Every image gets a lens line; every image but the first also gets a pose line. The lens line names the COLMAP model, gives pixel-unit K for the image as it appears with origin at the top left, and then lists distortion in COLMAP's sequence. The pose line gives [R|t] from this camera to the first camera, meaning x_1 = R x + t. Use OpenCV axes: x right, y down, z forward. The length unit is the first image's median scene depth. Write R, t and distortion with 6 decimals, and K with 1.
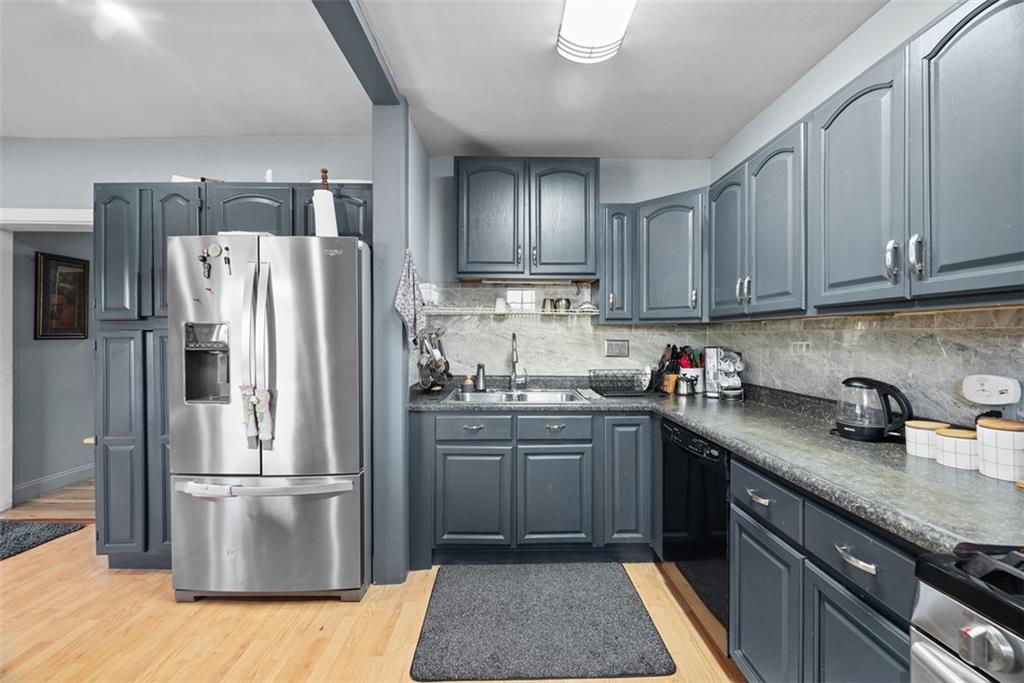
lens RADIAL K [[409.5, 0, 512.7], [0, 409.5, 336.7], [0, 0, 1]] dist [0.000198, -0.000216]
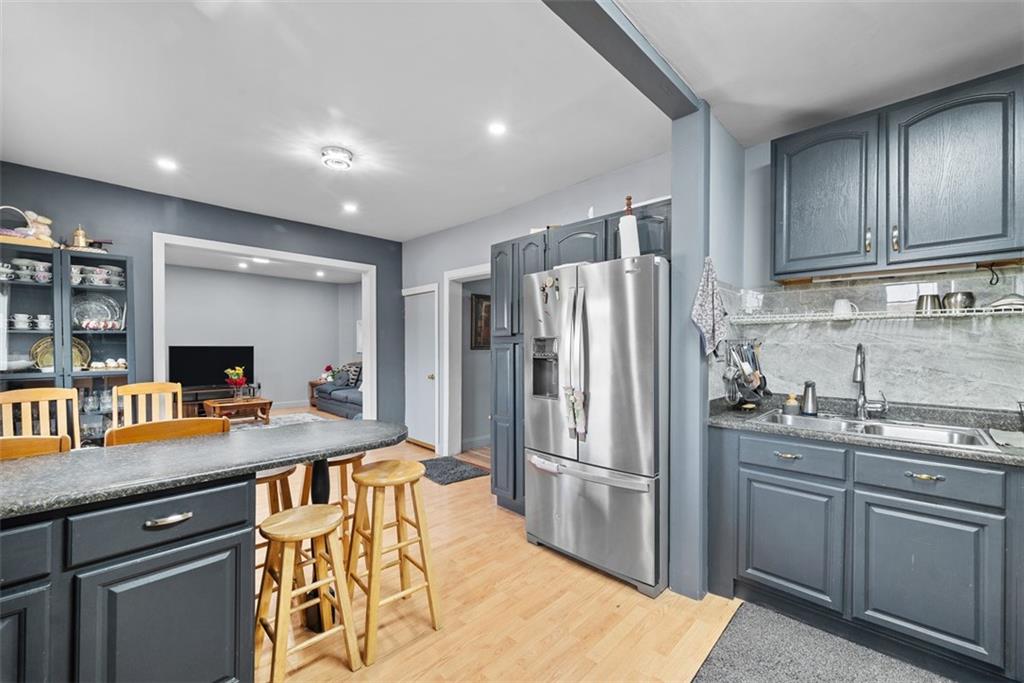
lens RADIAL K [[413.0, 0, 512.0], [0, 413.0, 349.1], [0, 0, 1]] dist [-0.000437, -0.000108]
pose [[0.701361, 0.004009, -0.712795, 0.108779], [-0.002395, 0.999992, 0.003268, -0.000377], [0.712802, -0.000585, 0.701365, -0.006381]]
